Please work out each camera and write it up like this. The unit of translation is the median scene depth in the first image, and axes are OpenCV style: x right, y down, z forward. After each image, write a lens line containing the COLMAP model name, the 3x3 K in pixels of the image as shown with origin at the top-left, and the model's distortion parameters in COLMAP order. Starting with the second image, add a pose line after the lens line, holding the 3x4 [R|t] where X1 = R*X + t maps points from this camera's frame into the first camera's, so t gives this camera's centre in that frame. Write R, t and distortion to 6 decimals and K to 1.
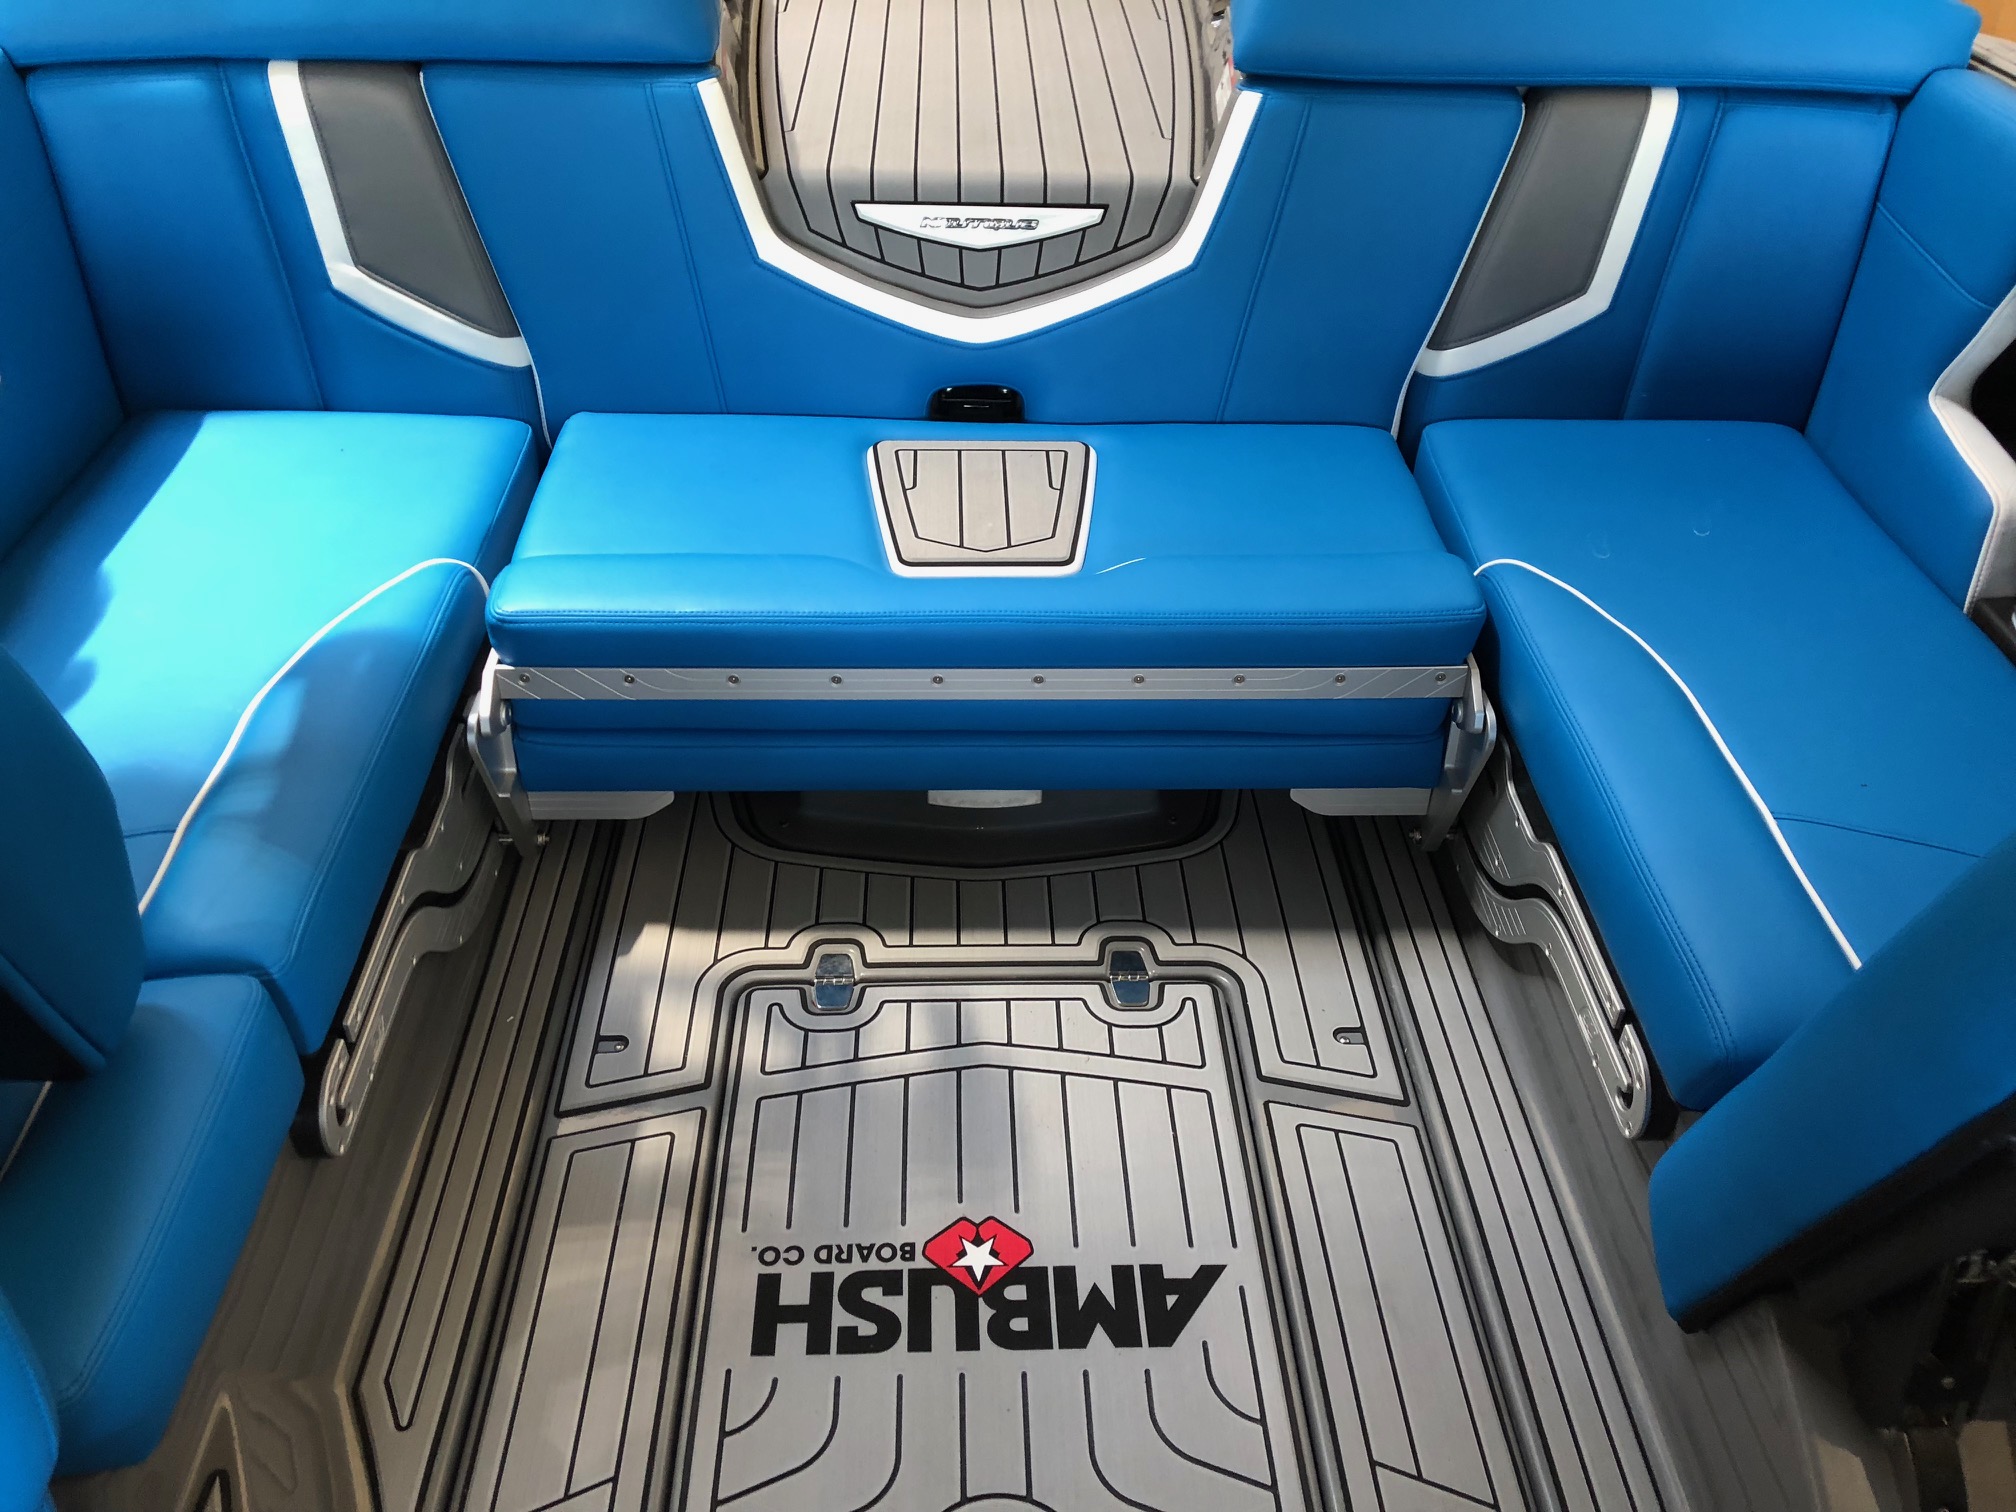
lens RADIAL K [[1664.6, 0, 1009.5], [0, 1664.6, 721.3], [0, 0, 1]] dist [0.030482, 0.005367]
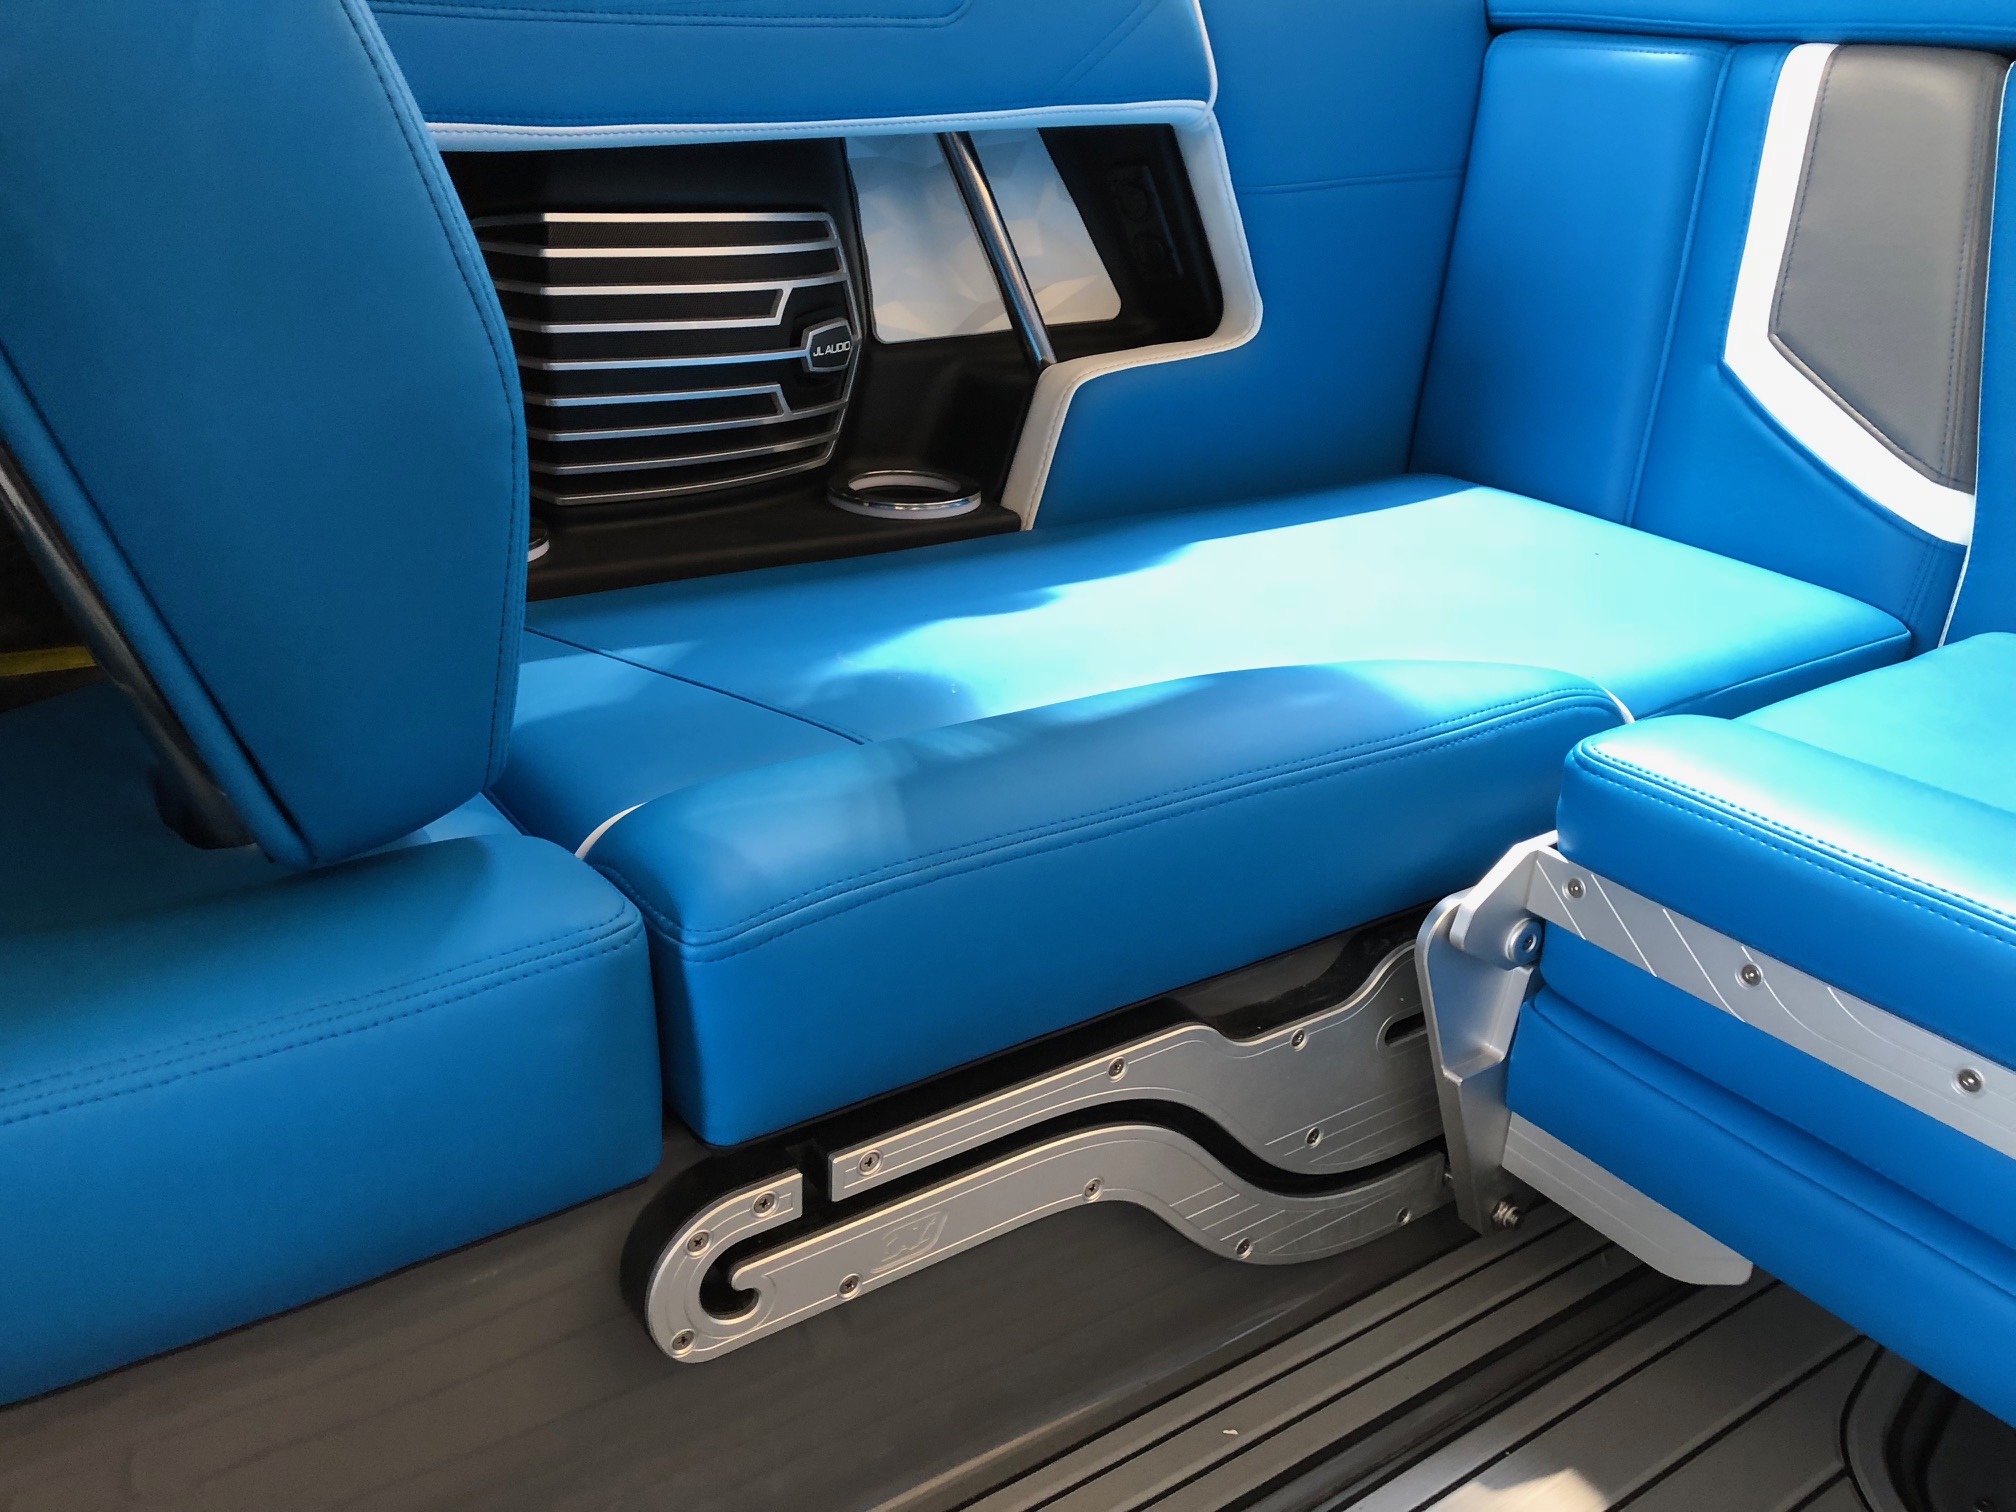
lens RADIAL K [[1664.6, 0, 1009.5], [0, 1664.6, 721.3], [0, 0, 1]] dist [0.030482, 0.005367]
pose [[0.543834, 0.307483, -0.780832, 0.009047], [-0.527008, 0.849234, -0.032631, 0.038529], [0.653076, 0.429250, 0.623888, 0.498283]]
